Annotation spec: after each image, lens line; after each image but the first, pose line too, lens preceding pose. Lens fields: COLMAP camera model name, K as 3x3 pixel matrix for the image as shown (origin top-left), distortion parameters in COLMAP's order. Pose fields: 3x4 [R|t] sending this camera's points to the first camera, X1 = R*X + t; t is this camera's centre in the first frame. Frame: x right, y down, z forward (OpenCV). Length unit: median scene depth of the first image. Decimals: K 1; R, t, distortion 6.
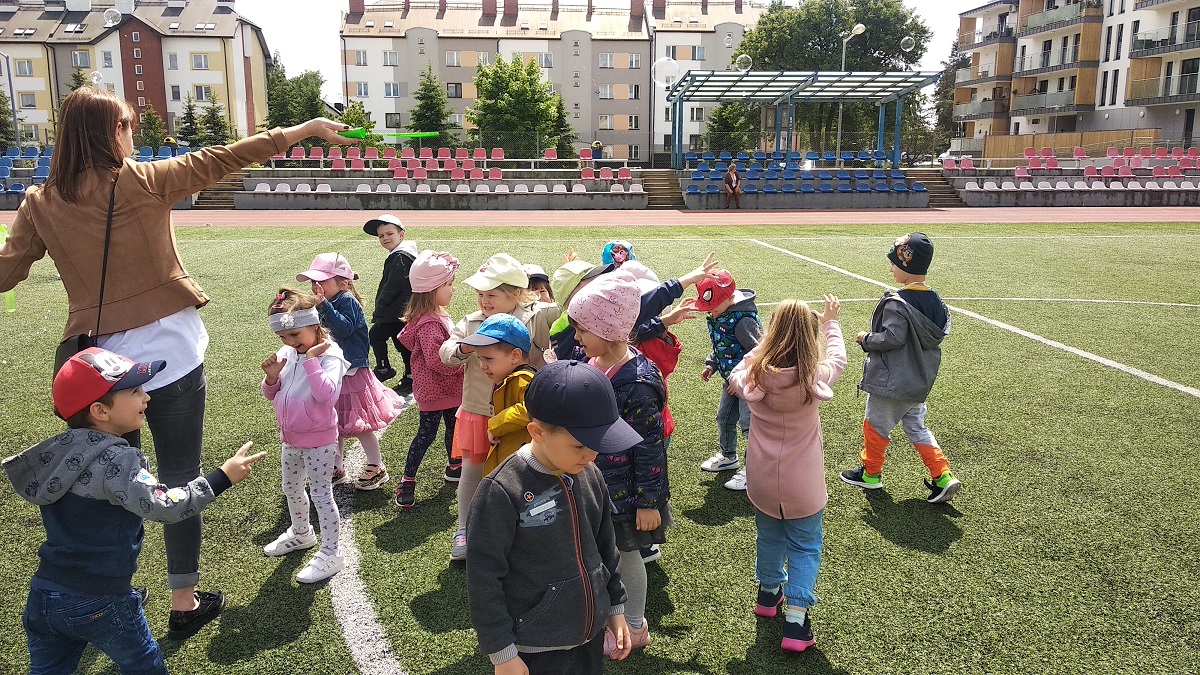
lens RADIAL K [[928.3, 0, 608.0], [0, 928.3, 349.7], [0, 0, 1]] dist [0.050625, -0.075107]
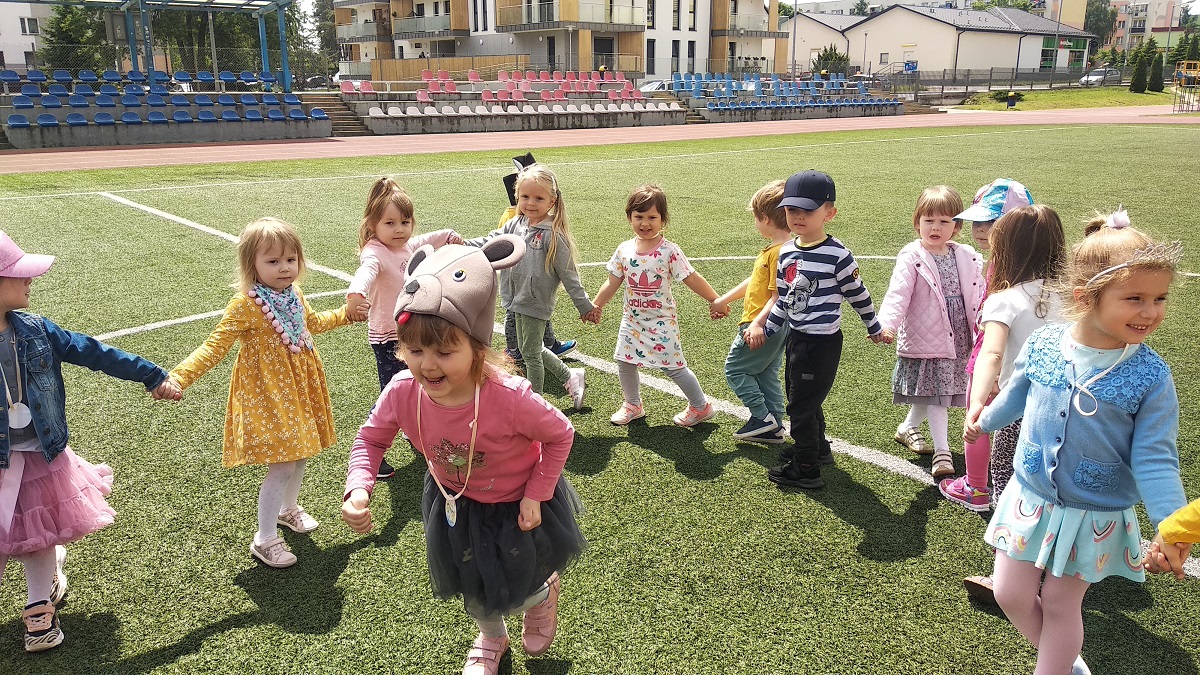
lens RADIAL K [[928.3, 0, 606.3], [0, 928.3, 348.2], [0, 0, 1]] dist [0.050625, -0.075107]
pose [[0.816982, -0.157559, 0.554721, 0.015285], [0.115941, 0.987187, 0.109637, -0.010154], [-0.564888, -0.025257, 0.824781, 0.055758]]
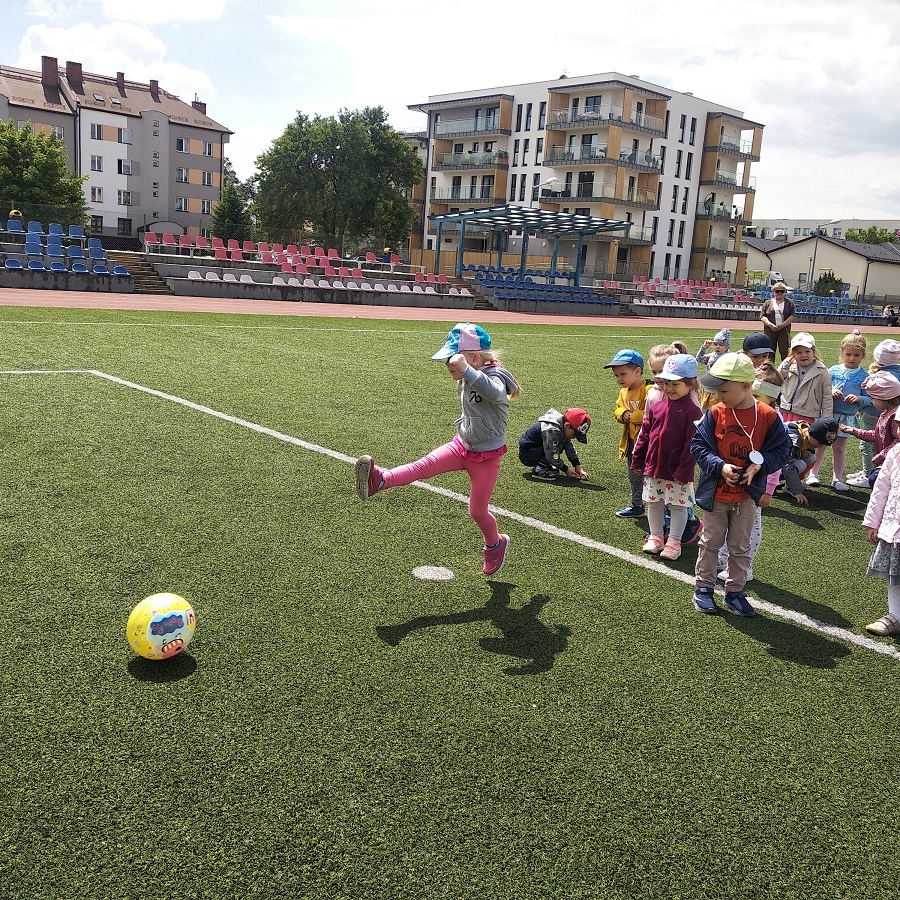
lens RADIAL K [[908.9, 0, 461.6], [0, 908.9, 474.7], [0, 0, 1]] dist [0.013800, 0.000000]
pose [[0.805887, -0.068674, 0.588073, -0.333486], [0.043322, 0.997428, 0.057110, 0.002546], [-0.590482, -0.020548, 0.806789, -0.006155]]
